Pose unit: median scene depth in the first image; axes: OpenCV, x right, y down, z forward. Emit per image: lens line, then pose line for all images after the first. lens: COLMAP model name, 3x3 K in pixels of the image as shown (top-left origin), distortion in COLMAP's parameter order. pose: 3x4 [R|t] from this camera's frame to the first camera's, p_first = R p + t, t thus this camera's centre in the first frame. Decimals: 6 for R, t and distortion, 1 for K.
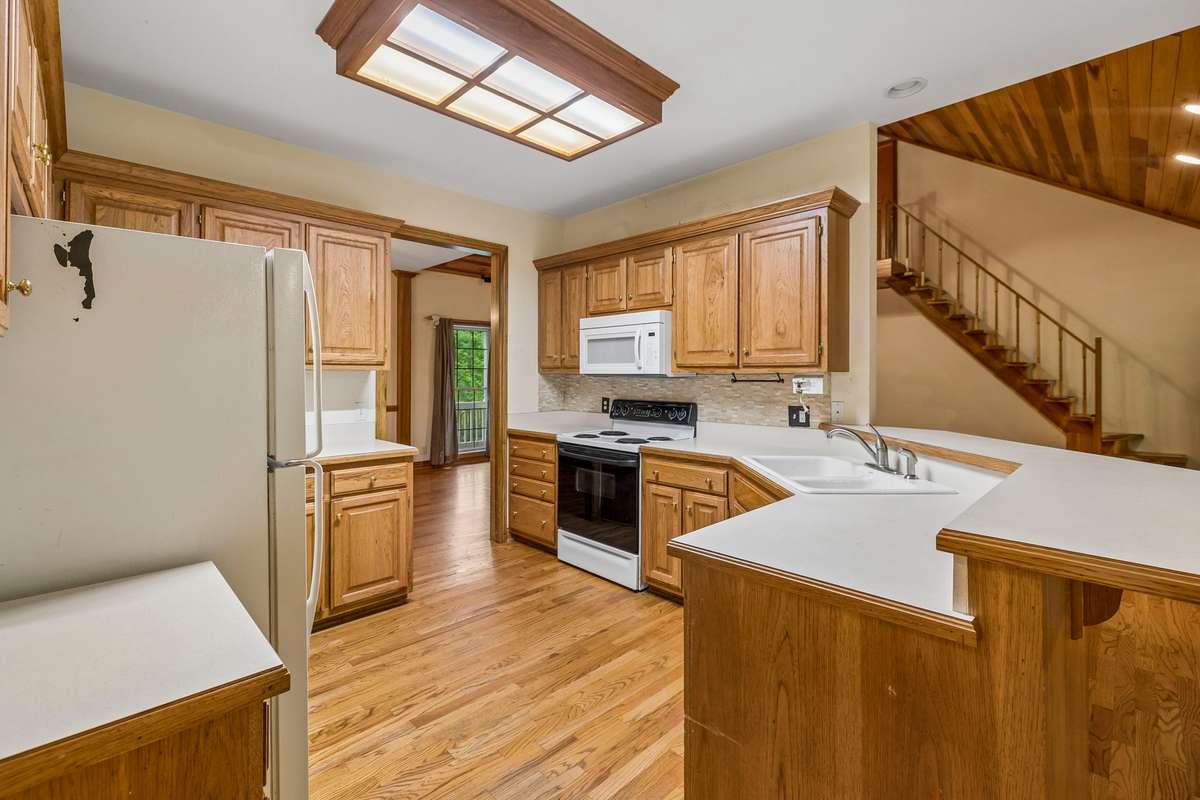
lens RADIAL K [[518.4, 0, 584.1], [0, 518.4, 374.9], [0, 0, 1]] dist [0.001422, -0.000201]
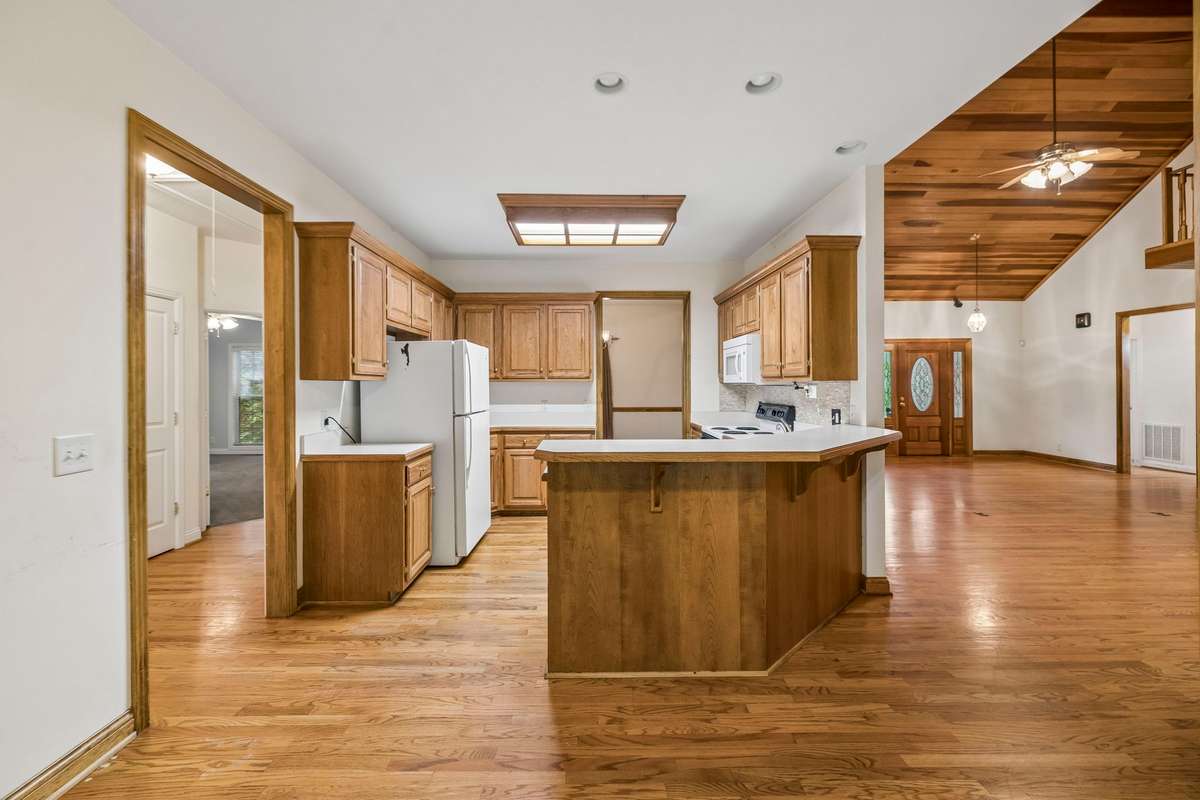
lens RADIAL K [[518.4, 0, 604.0], [0, 518.4, 388.1], [0, 0, 1]] dist [0.001422, -0.000201]
pose [[0.740161, 0.002537, -0.672425, 0.844620], [0.002145, 0.999979, 0.006134, 0.003176], [0.672427, -0.005983, 0.740140, -0.253417]]
